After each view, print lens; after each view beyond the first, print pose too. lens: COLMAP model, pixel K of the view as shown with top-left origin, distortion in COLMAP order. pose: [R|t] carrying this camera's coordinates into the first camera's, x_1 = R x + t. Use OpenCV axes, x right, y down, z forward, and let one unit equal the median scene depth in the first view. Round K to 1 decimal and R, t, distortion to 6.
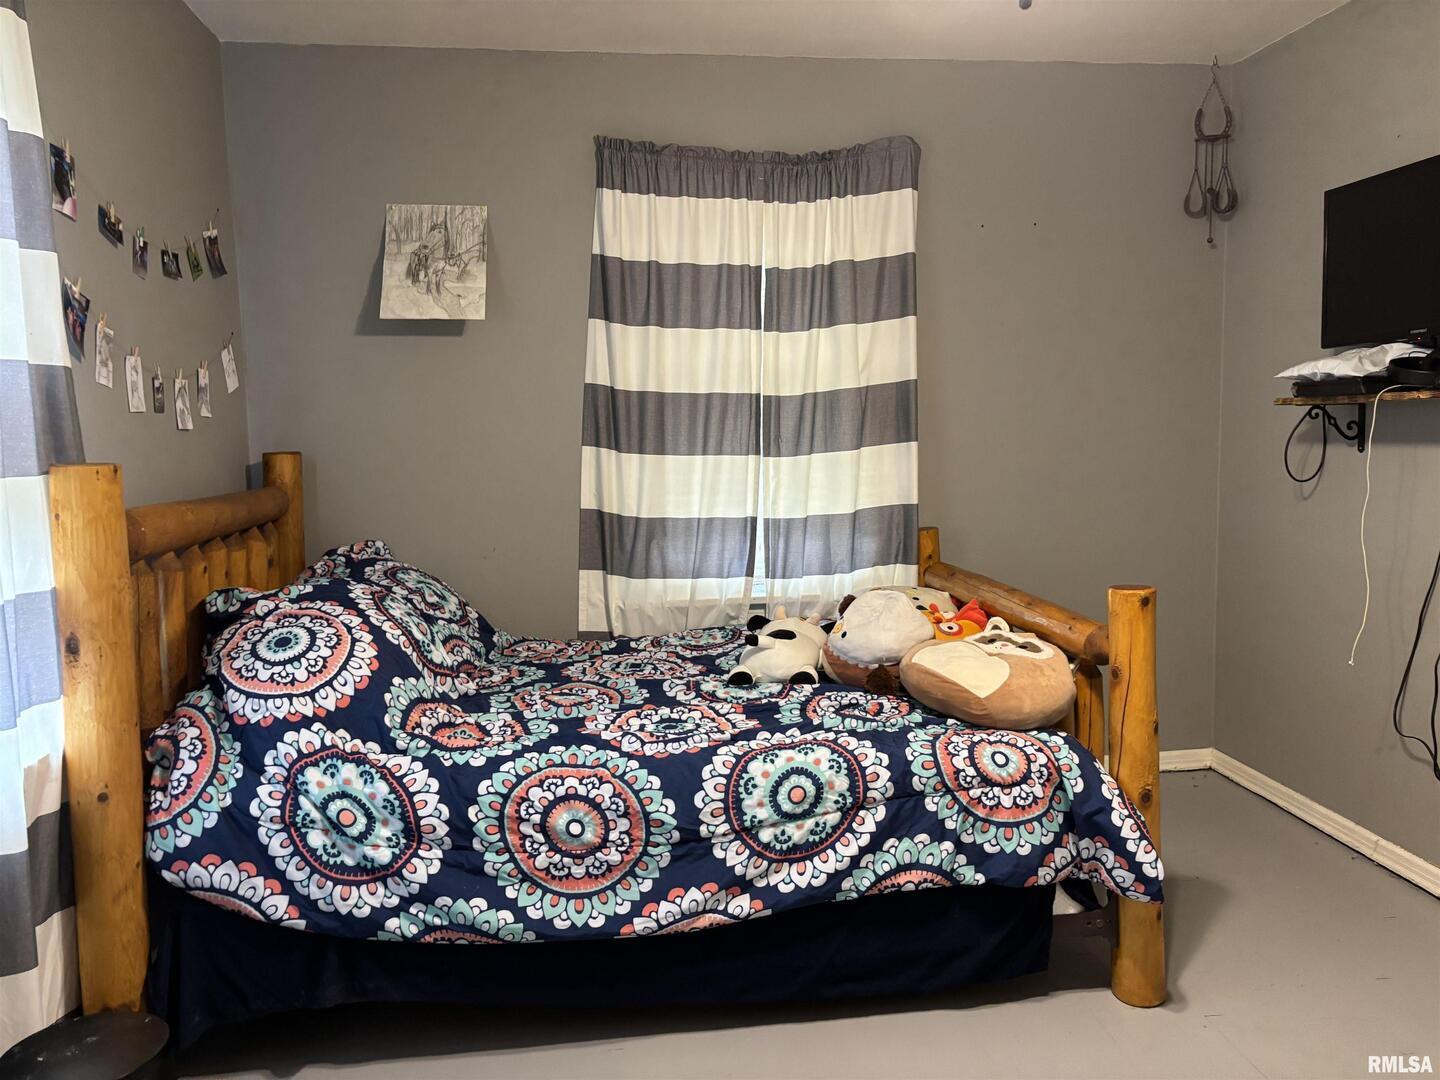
lens RADIAL K [[1059.7, 0, 720.0], [0, 1059.7, 540.0], [0, 0, 1]] dist [0.081141, -0.109380]
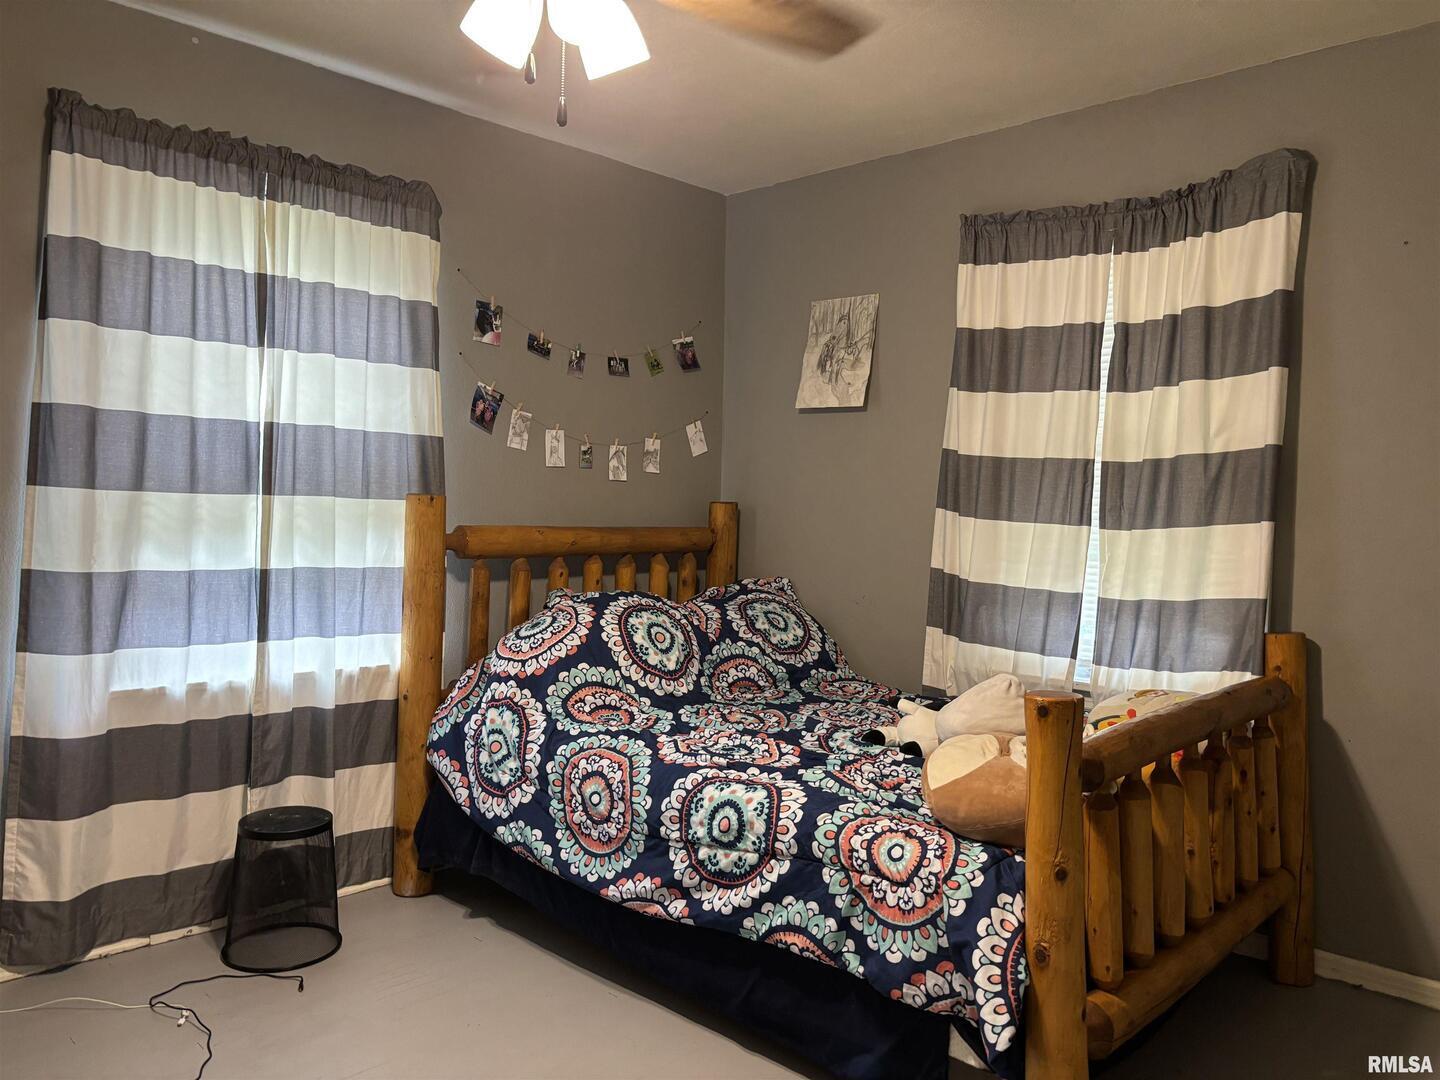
lens RADIAL K [[1059.7, 0, 720.0], [0, 1059.7, 540.0], [0, 0, 1]] dist [0.081141, -0.109380]
pose [[0.637018, 0.069764, -0.767685, 0.869387], [-0.118248, 0.992953, -0.007886, -0.038071], [0.761725, 0.095801, 0.640779, 0.271660]]
